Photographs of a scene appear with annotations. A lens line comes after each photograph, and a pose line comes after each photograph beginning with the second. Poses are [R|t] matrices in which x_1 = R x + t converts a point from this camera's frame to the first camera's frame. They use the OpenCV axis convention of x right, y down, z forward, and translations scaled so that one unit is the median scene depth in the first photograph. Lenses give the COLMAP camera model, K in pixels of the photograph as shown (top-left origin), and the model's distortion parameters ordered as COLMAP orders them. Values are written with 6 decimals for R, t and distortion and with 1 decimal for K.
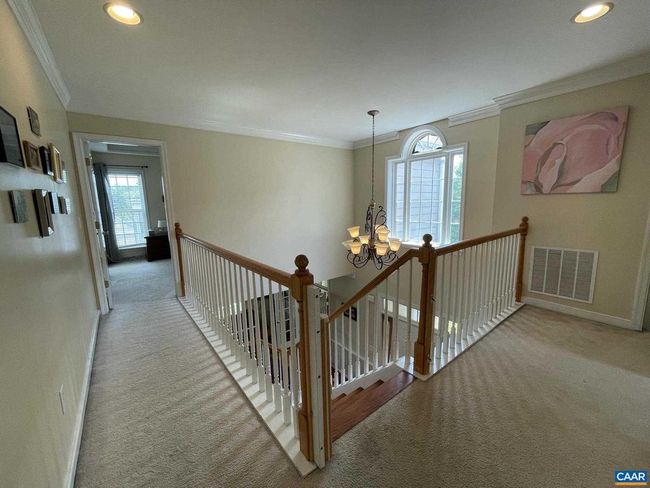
lens RADIAL K [[266.0, 0, 325.0], [0, 266.0, 244.0], [0, 0, 1]] dist [-0.002321, -0.000715]
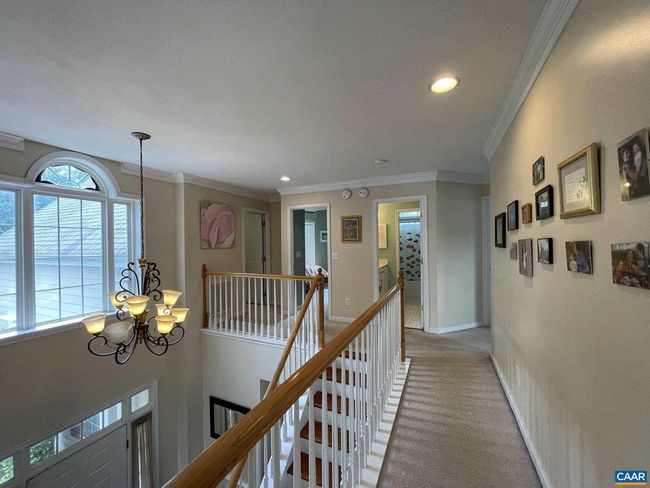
lens RADIAL K [[266.0, 0, 325.0], [0, 266.0, 244.0], [0, 0, 1]] dist [-0.002321, -0.000715]
pose [[-0.484080, 0.029225, 0.874535, -0.806017], [0.166455, 0.984268, 0.059246, -0.195165], [-0.859045, 0.174251, -0.481329, 1.163761]]
